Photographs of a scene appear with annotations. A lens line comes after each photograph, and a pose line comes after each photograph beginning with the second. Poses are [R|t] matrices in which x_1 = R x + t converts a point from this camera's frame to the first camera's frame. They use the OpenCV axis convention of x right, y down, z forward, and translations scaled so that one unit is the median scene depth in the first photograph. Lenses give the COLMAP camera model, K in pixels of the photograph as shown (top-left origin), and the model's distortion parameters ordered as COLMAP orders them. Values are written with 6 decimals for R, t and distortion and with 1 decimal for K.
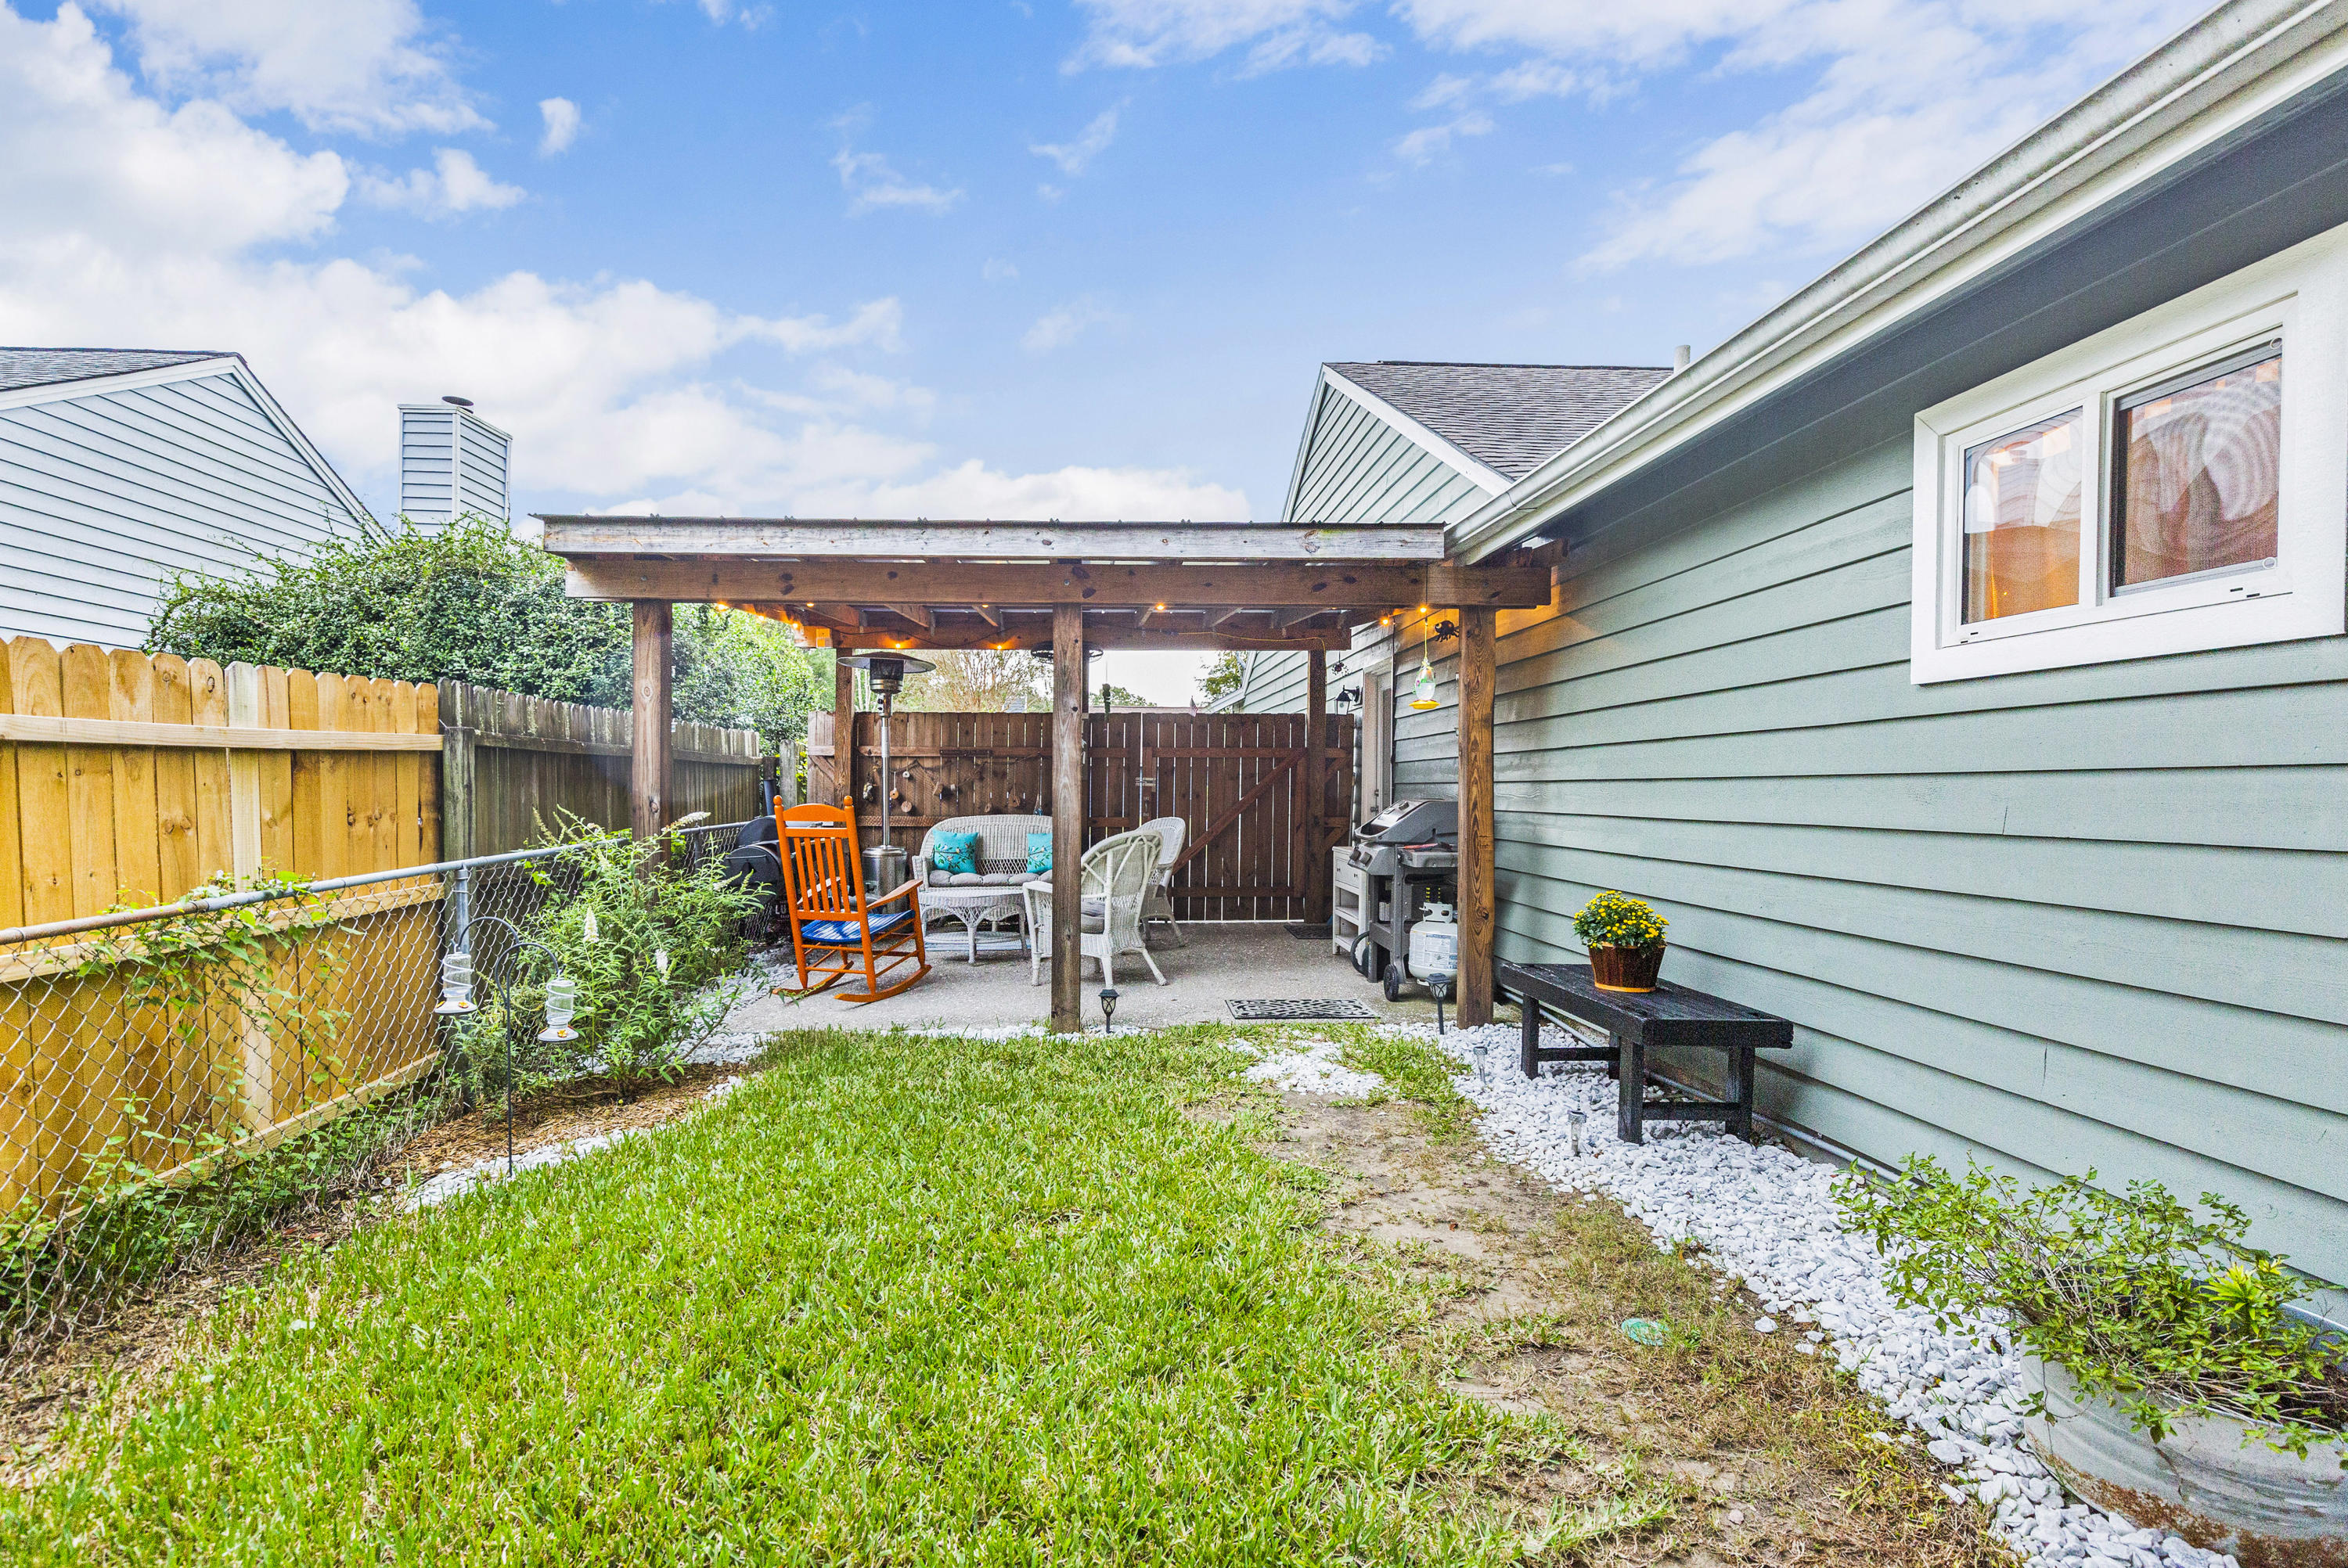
lens RADIAL K [[1075.9, 0, 1163.9], [0, 1075.9, 779.8], [0, 0, 1]] dist [0.005652, -0.001498]
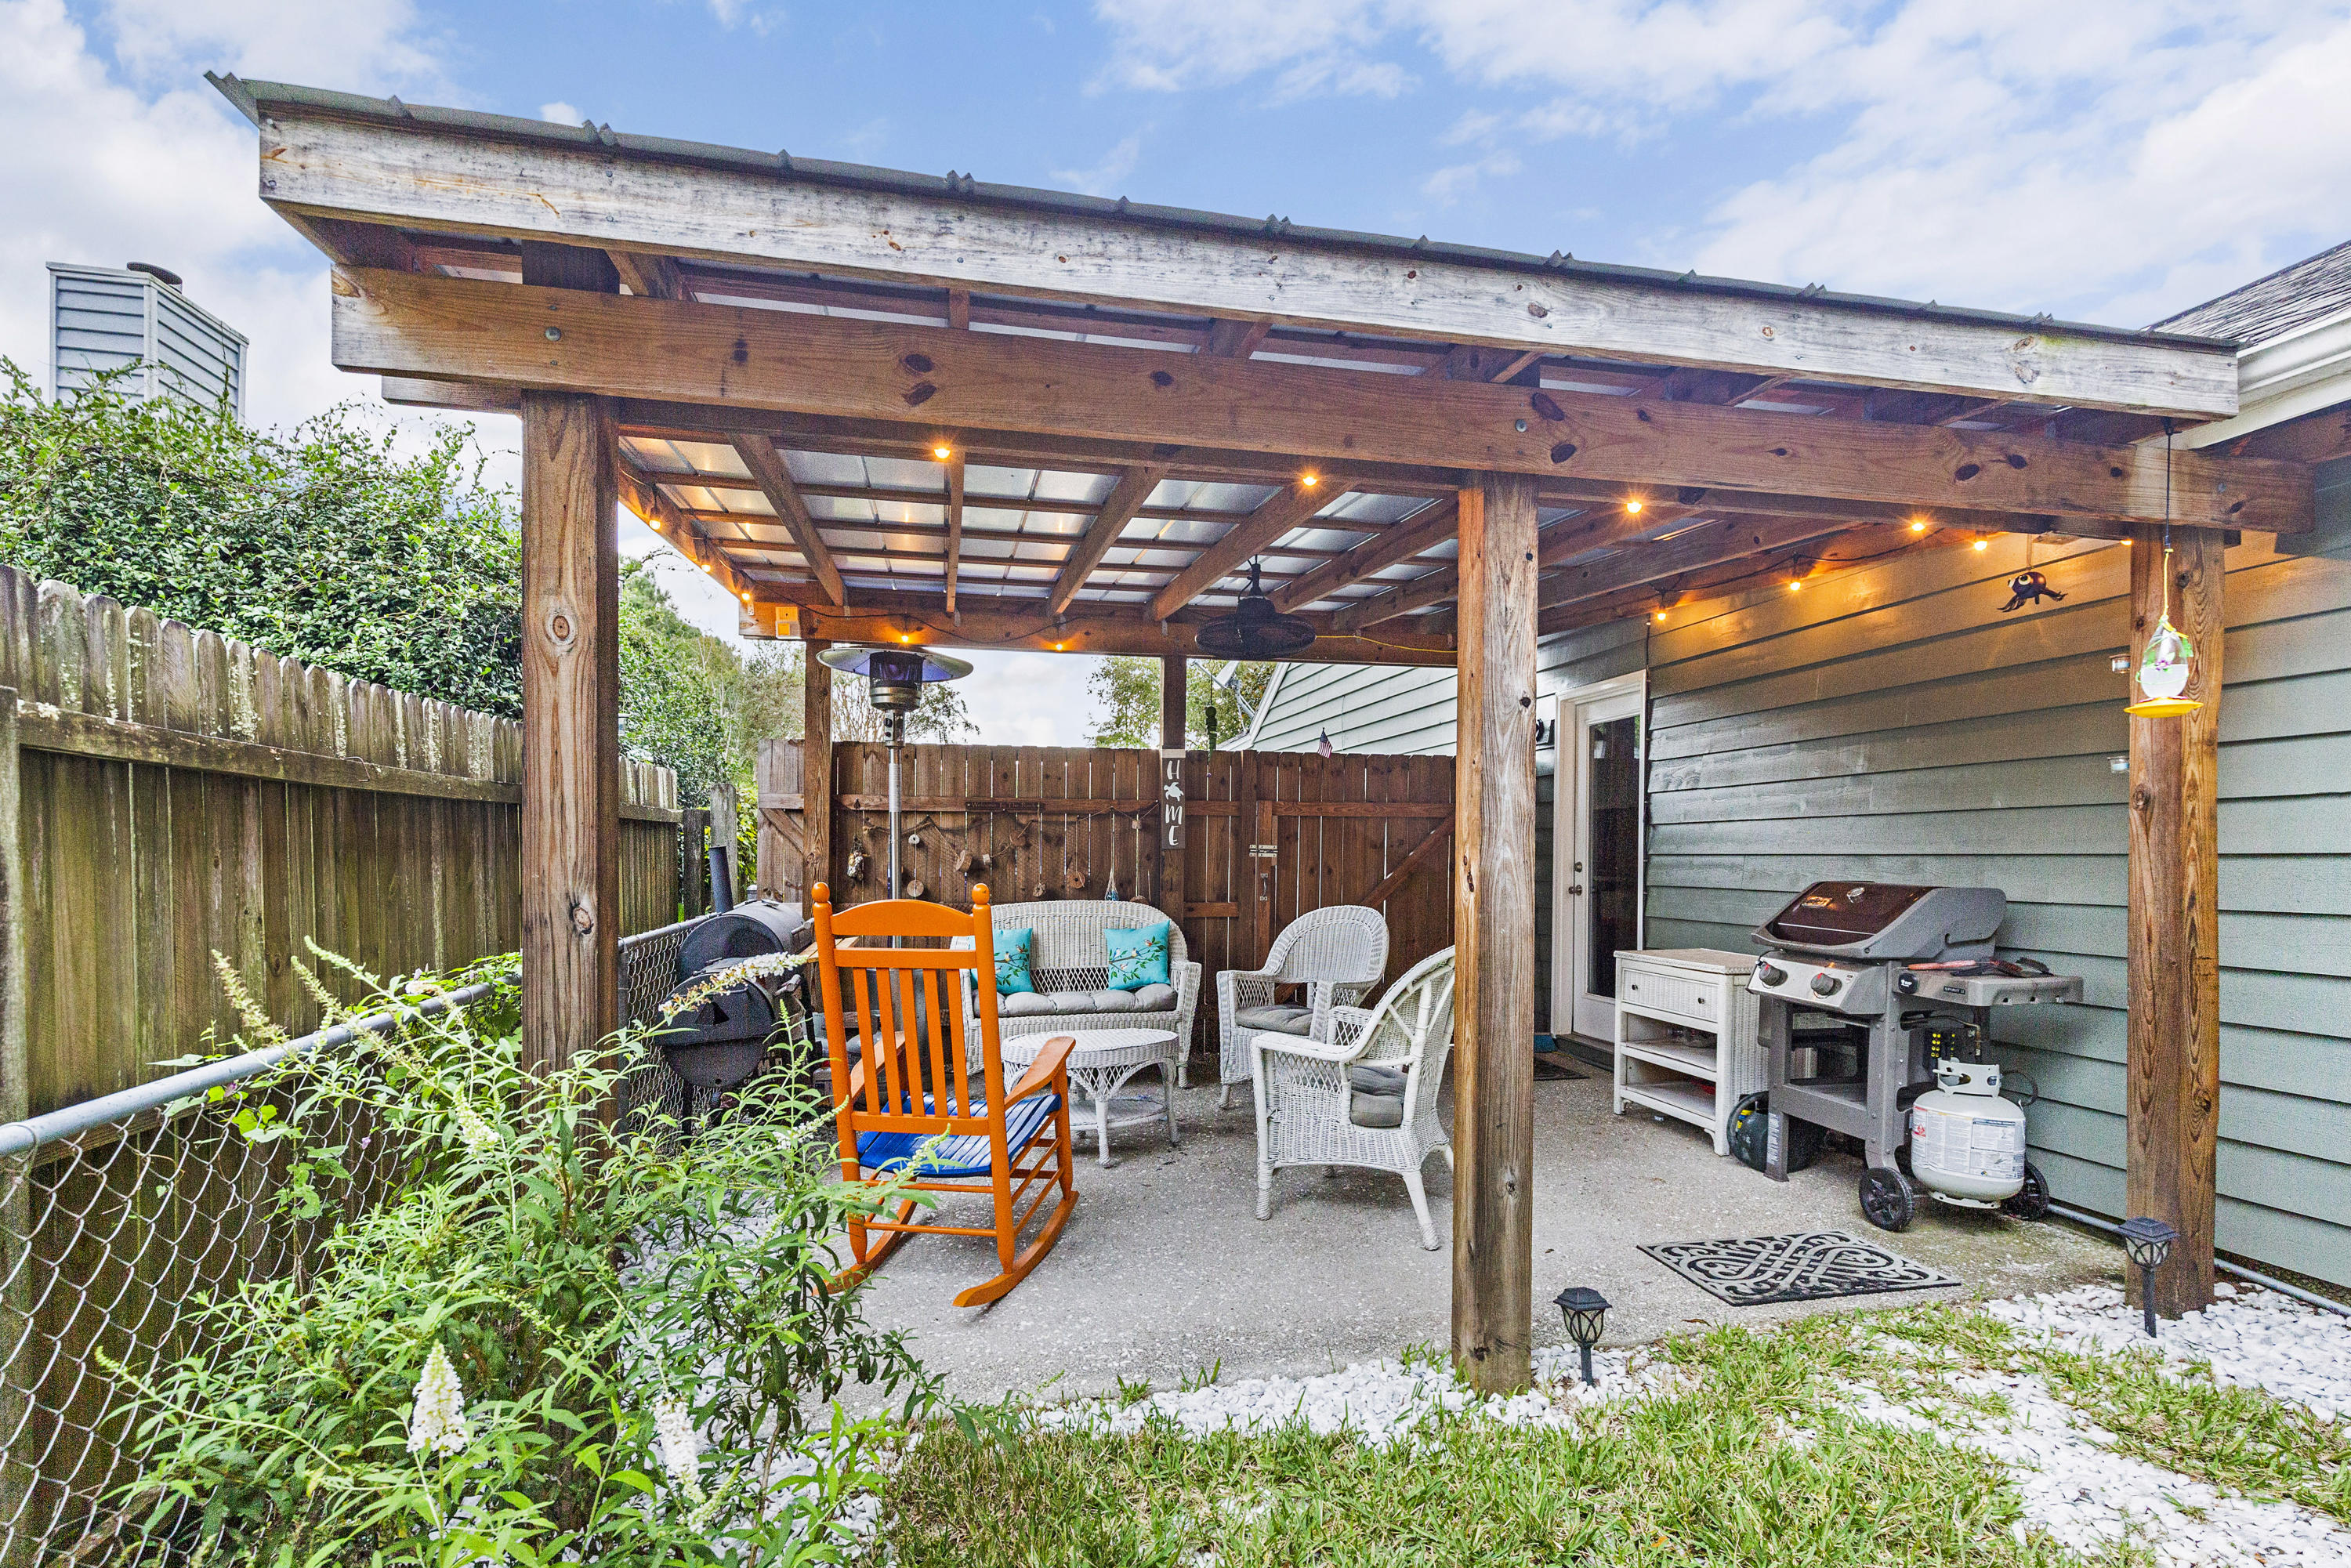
lens RADIAL K [[1077.4, 0, 1156.1], [0, 1077.4, 856.8], [0, 0, 1]] dist [0.005652, -0.001498]
pose [[0.990047, 0.000519, 0.140737, -0.196997], [-0.002065, 0.999939, 0.010843, -0.001795], [-0.140723, -0.011025, 0.989988, 0.355731]]
